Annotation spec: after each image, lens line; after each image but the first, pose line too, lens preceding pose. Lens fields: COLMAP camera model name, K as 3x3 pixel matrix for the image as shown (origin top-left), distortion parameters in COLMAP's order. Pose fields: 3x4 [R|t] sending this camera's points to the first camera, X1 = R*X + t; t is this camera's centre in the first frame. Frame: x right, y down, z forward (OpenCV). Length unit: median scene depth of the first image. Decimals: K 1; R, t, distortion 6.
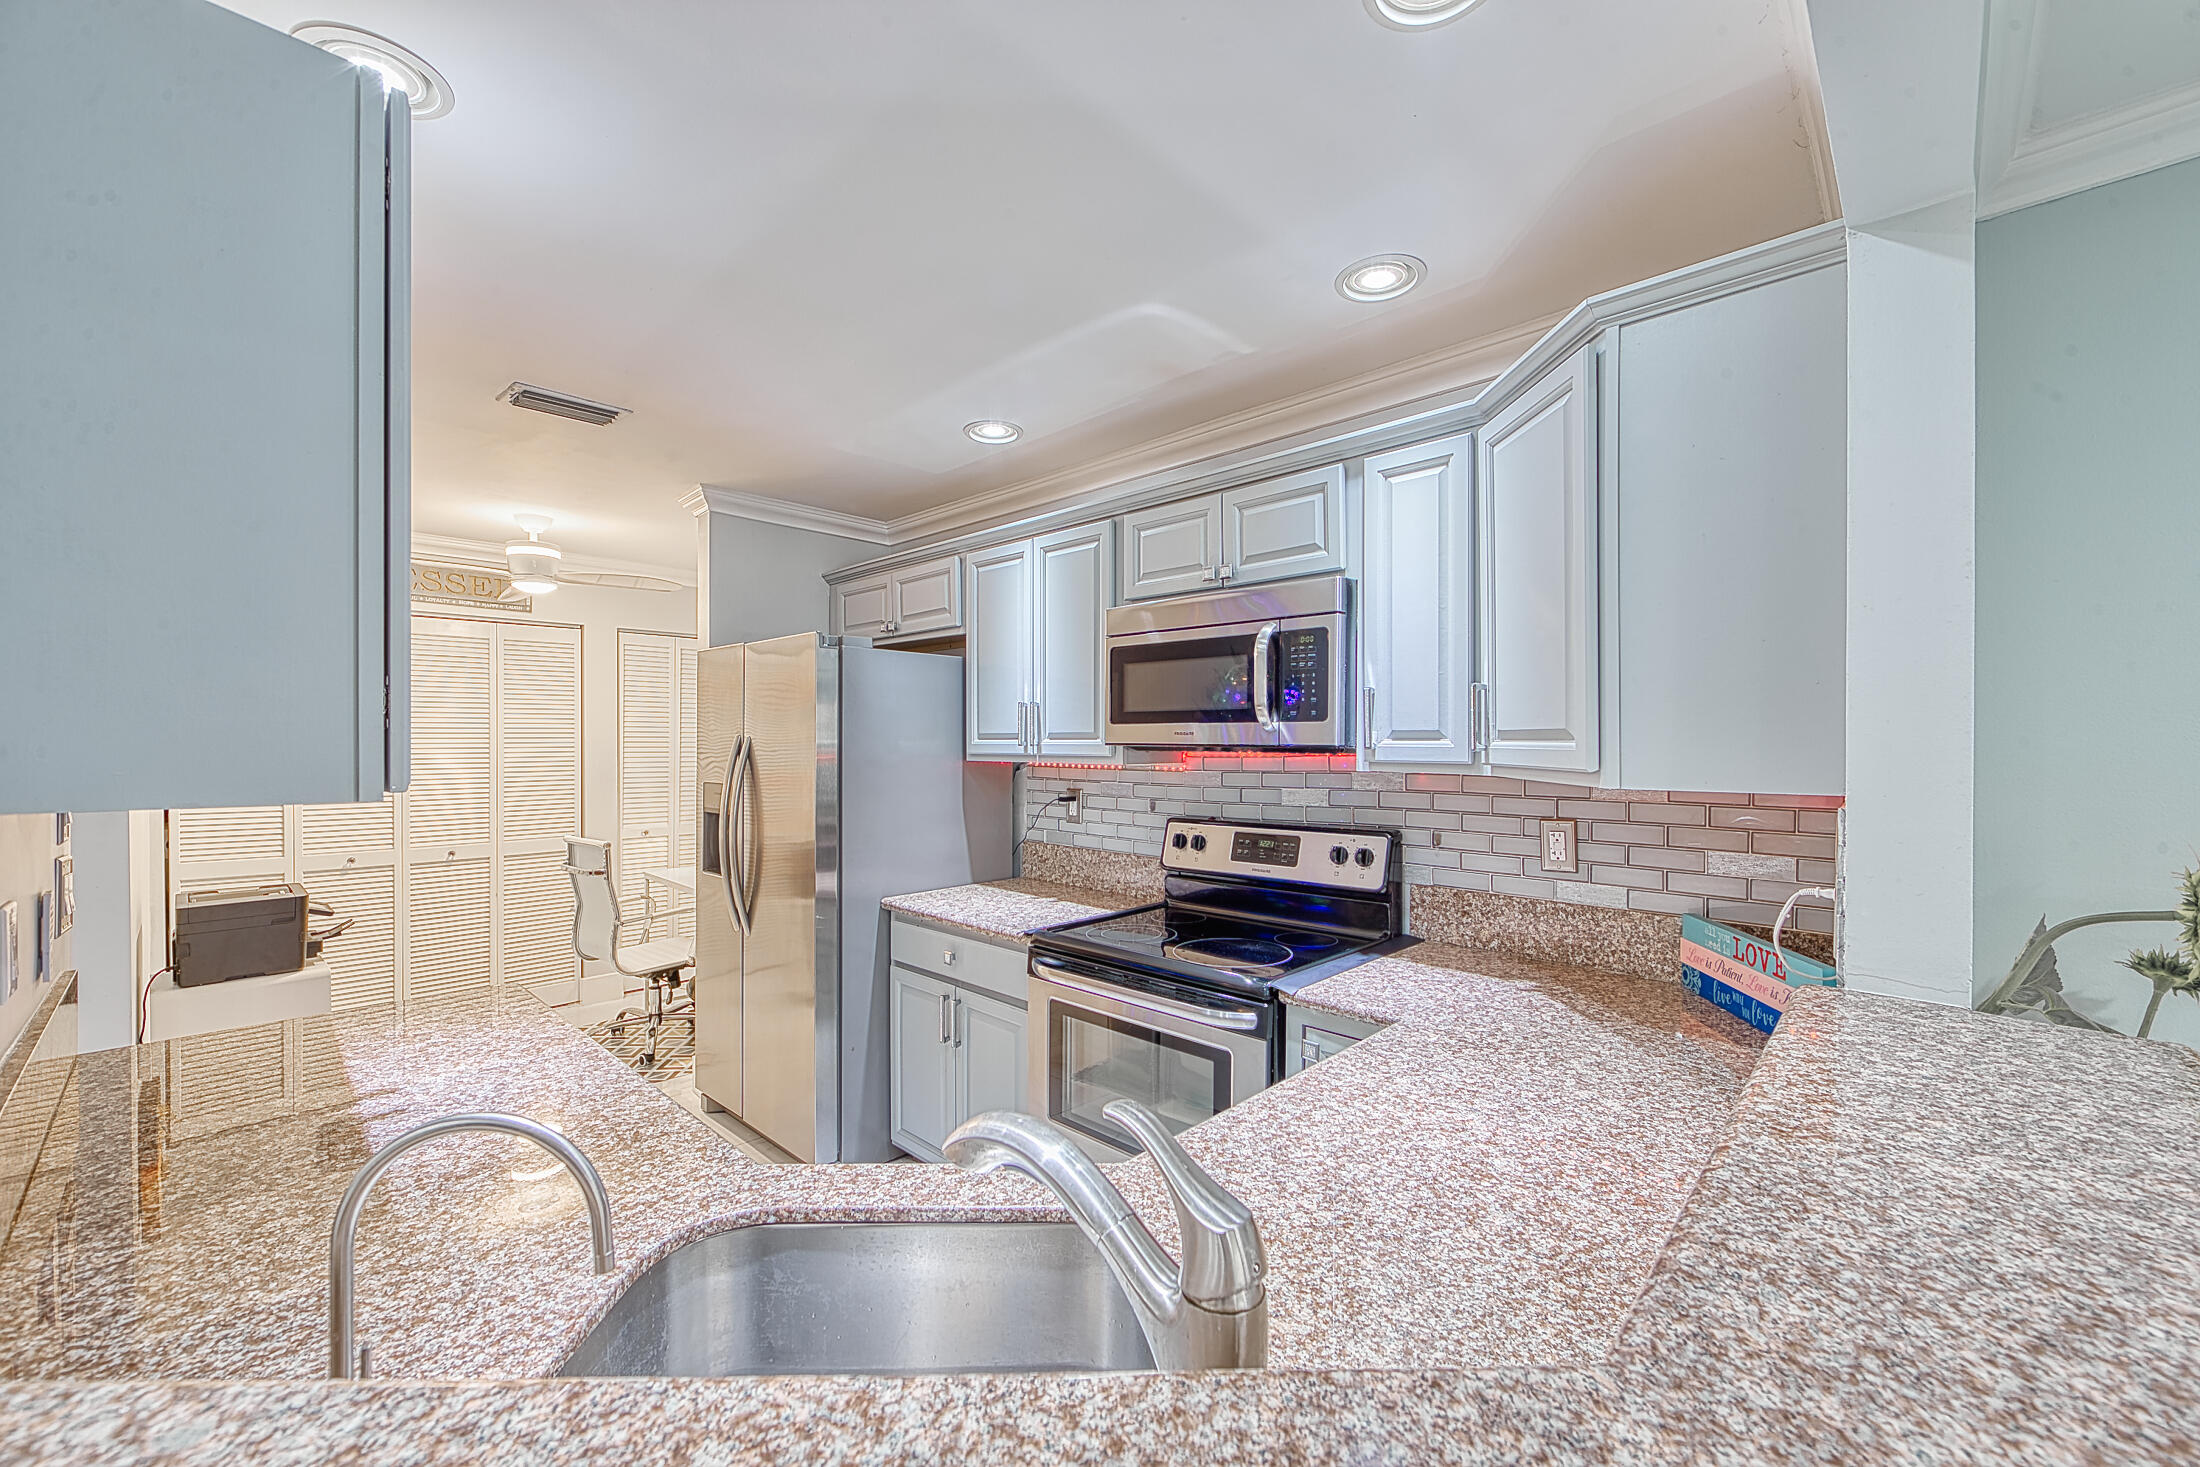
lens RADIAL K [[888.1, 0, 1110.7], [0, 888.1, 740.7], [0, 0, 1]] dist [-0.005782, 0.000563]
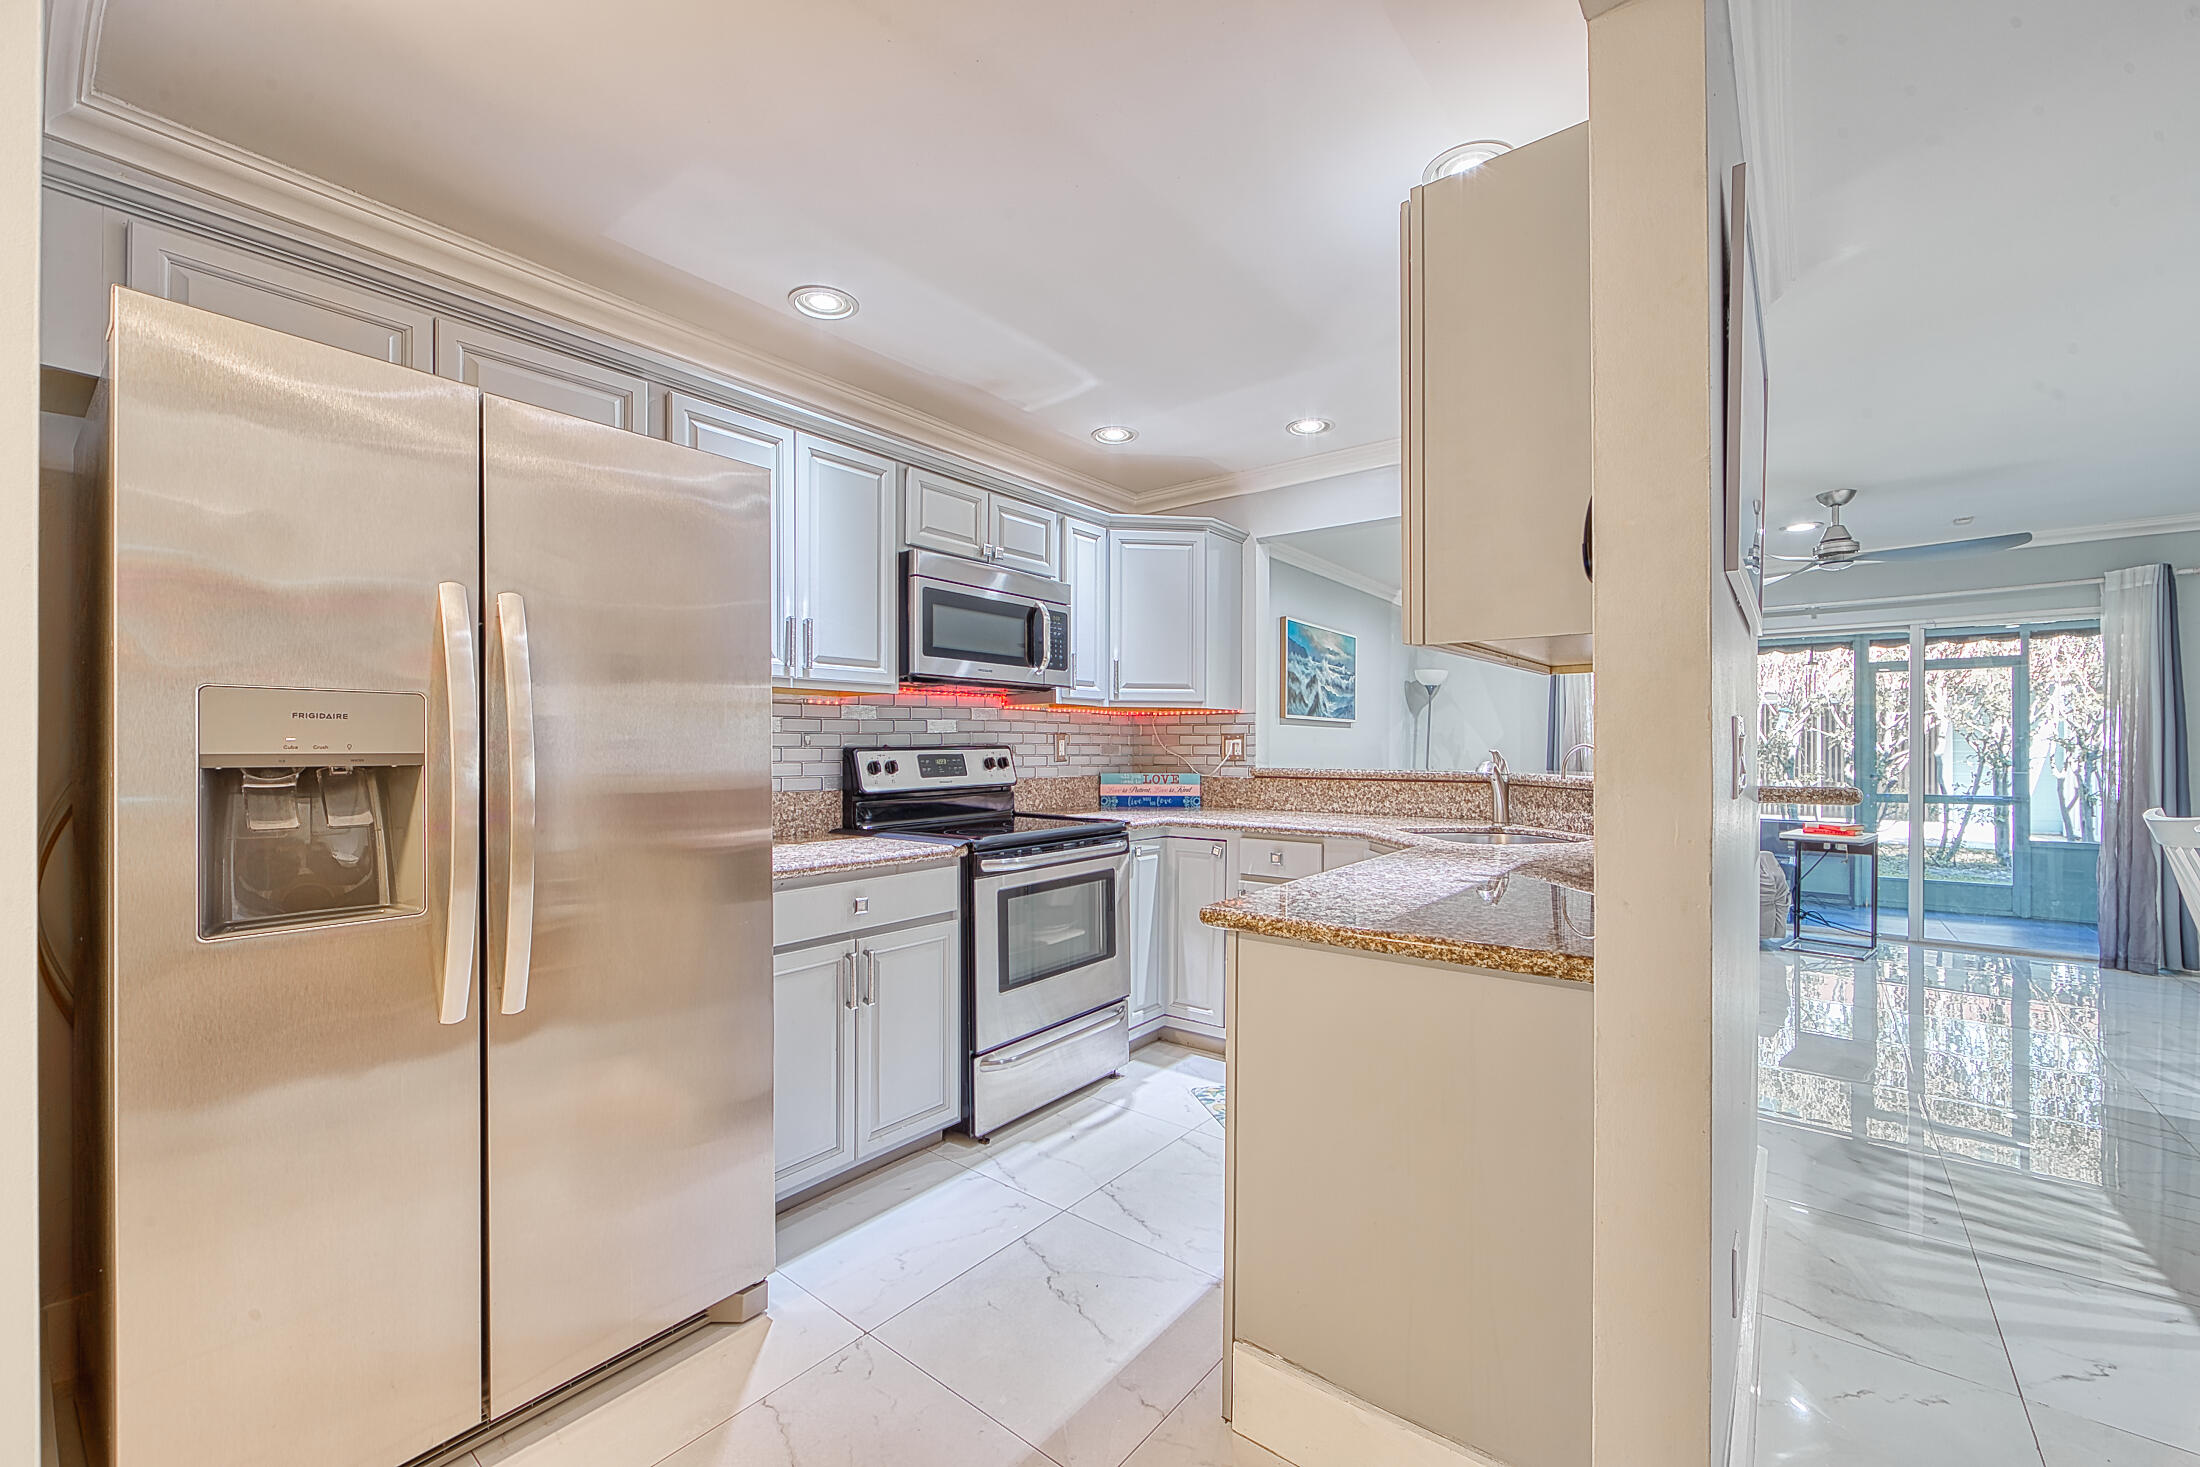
lens RADIAL K [[888.1, 0, 1115.4], [0, 888.1, 740.4], [0, 0, 1]] dist [-0.005782, 0.000563]
pose [[-0.122616, 0.008768, 0.992415, -1.166261], [0.002927, 0.999960, -0.008473, 0.100279], [-0.992450, 0.001866, -0.122637, 0.937316]]
